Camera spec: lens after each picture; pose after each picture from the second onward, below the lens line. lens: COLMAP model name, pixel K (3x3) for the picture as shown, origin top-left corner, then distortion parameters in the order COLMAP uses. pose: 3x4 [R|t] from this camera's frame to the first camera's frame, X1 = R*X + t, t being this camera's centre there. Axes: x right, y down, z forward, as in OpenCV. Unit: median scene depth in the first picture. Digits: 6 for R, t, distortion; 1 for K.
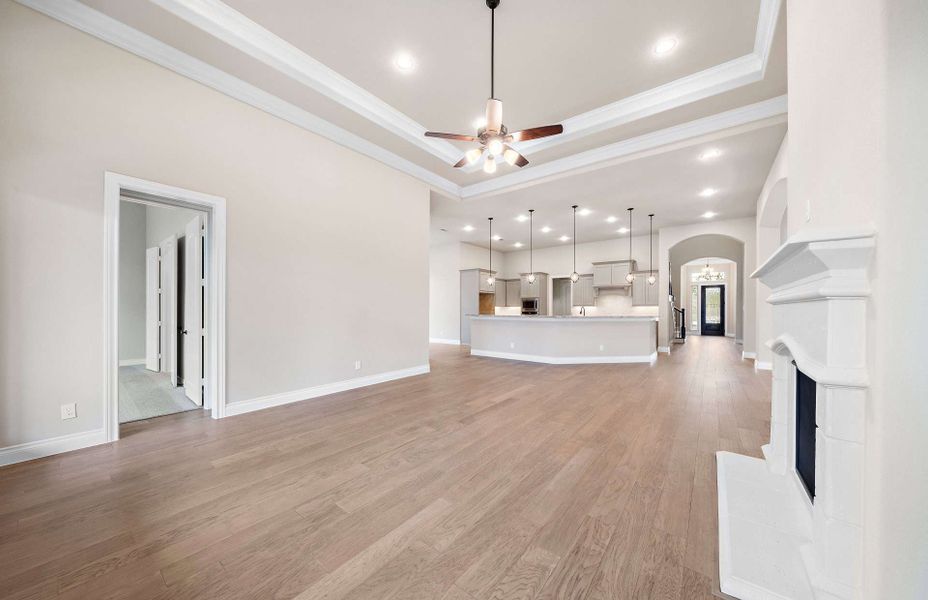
lens RADIAL K [[317.2, 0, 461.0], [0, 317.2, 306.1], [0, 0, 1]] dist [-0.000442, -0.000063]
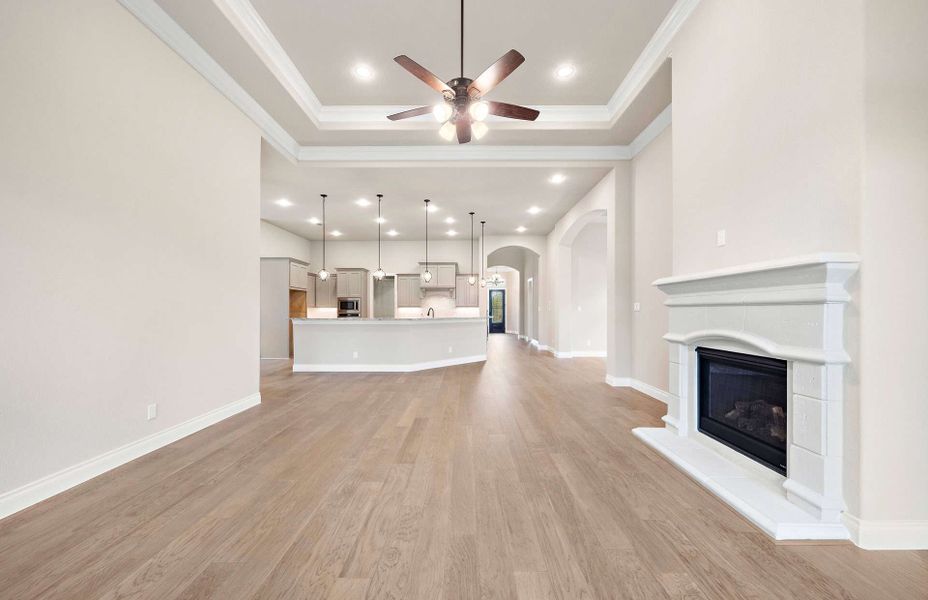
lens RADIAL K [[347.9, 0, 464.6], [0, 347.9, 307.8], [0, 0, 1]] dist [-0.001171, -0.000277]
pose [[0.796007, 0.002027, 0.605284, -0.182212], [-0.003101, 0.999995, 0.000729, 0.000107], [-0.605280, -0.002457, 0.796009, 0.124392]]
